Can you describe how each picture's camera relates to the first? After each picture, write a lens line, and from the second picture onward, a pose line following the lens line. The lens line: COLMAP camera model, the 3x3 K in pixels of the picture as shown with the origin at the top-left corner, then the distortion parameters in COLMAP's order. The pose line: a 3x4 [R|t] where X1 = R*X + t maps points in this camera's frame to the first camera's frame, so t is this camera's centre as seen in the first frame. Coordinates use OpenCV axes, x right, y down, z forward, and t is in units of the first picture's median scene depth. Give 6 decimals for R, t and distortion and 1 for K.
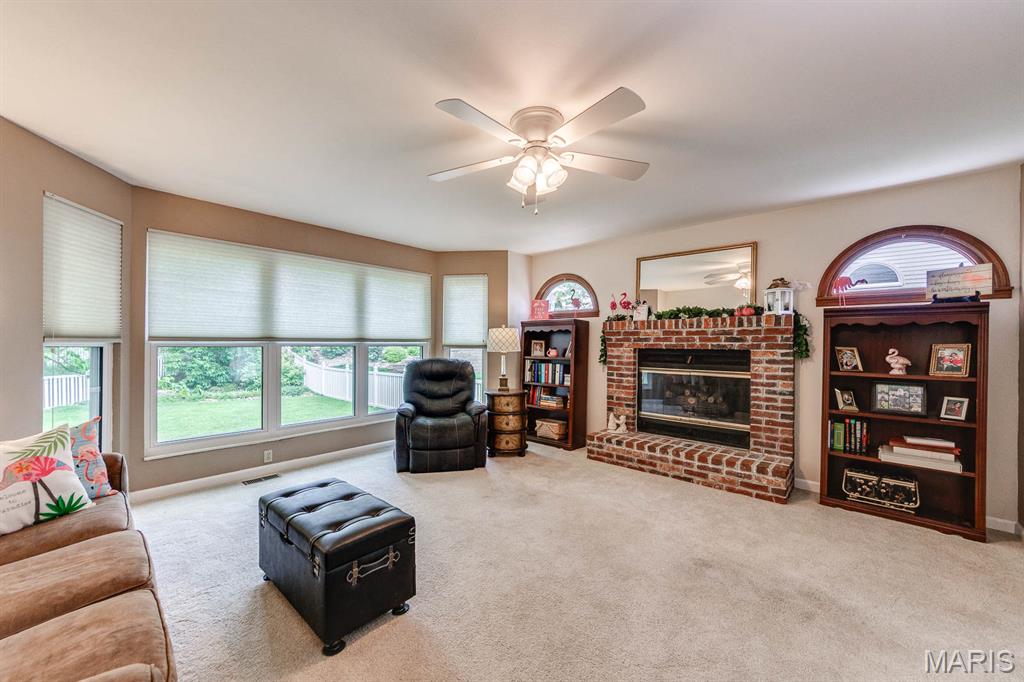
lens RADIAL K [[387.2, 0, 520.5], [0, 387.2, 343.1], [0, 0, 1]] dist [0.011134, 0.000052]
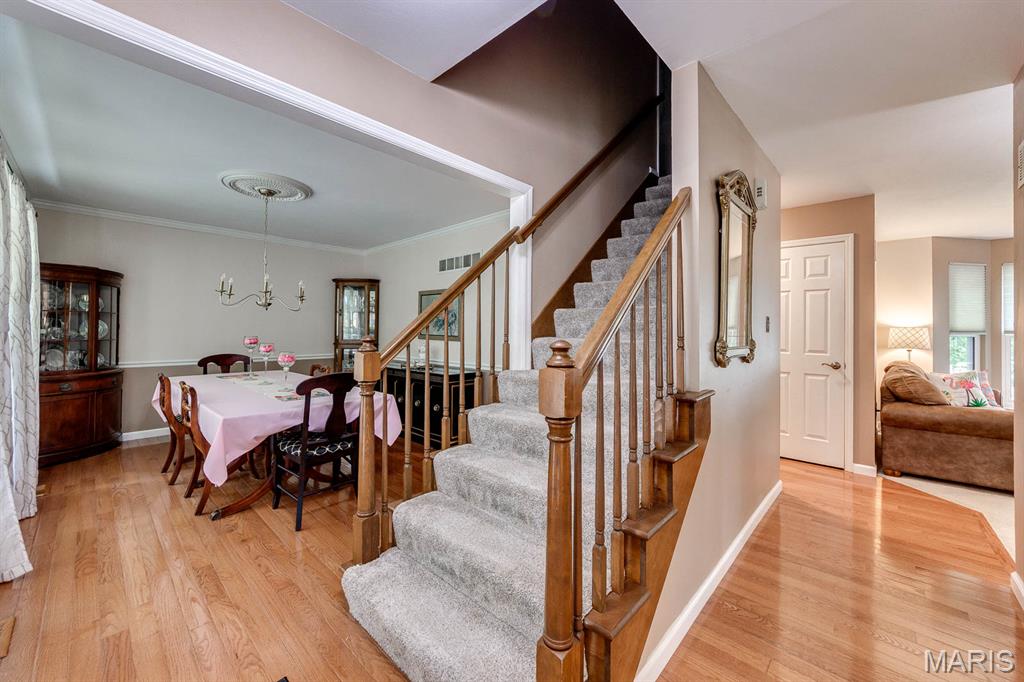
lens RADIAL K [[387.3, 0, 507.2], [0, 387.3, 323.3], [0, 0, 1]] dist [-0.002471, -0.000118]
pose [[-0.042577, -0.024202, -0.998800, 0.641629], [-0.006405, 0.999693, -0.023951, 0.002561], [0.999073, 0.005377, -0.042719, -0.860732]]
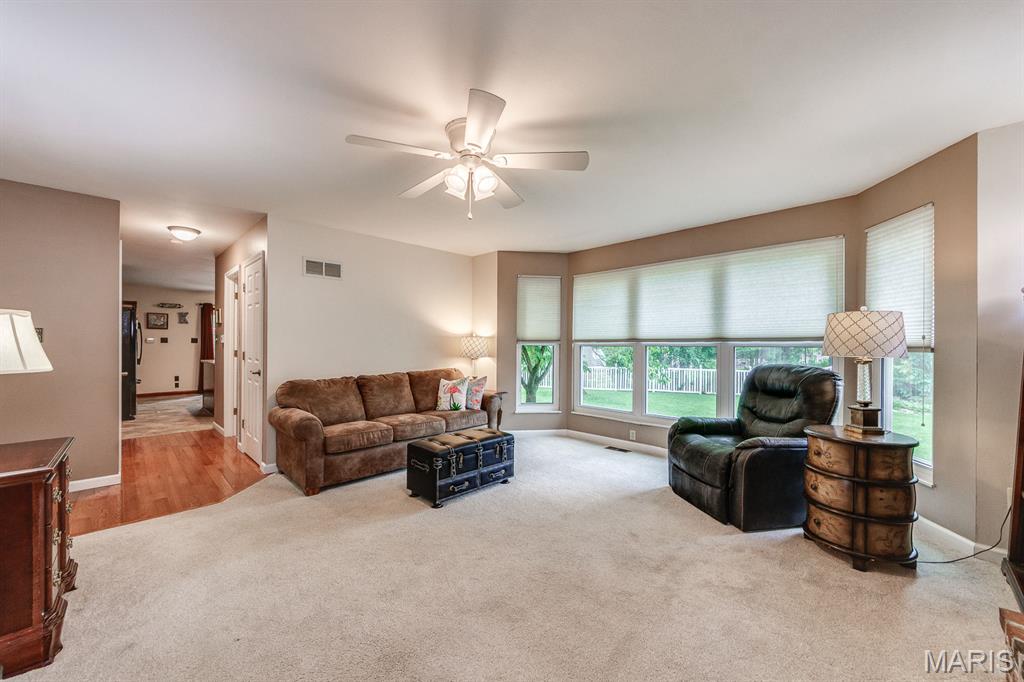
lens RADIAL K [[403.6, 0, 508.4], [0, 403.6, 345.1], [0, 0, 1]] dist [0.002188, 0.000173]
pose [[-0.076497, -0.003676, -0.997063, 0.708734], [-0.000832, 0.999993, -0.003623, 0.010074], [0.997069, 0.000553, -0.076500, 0.754347]]
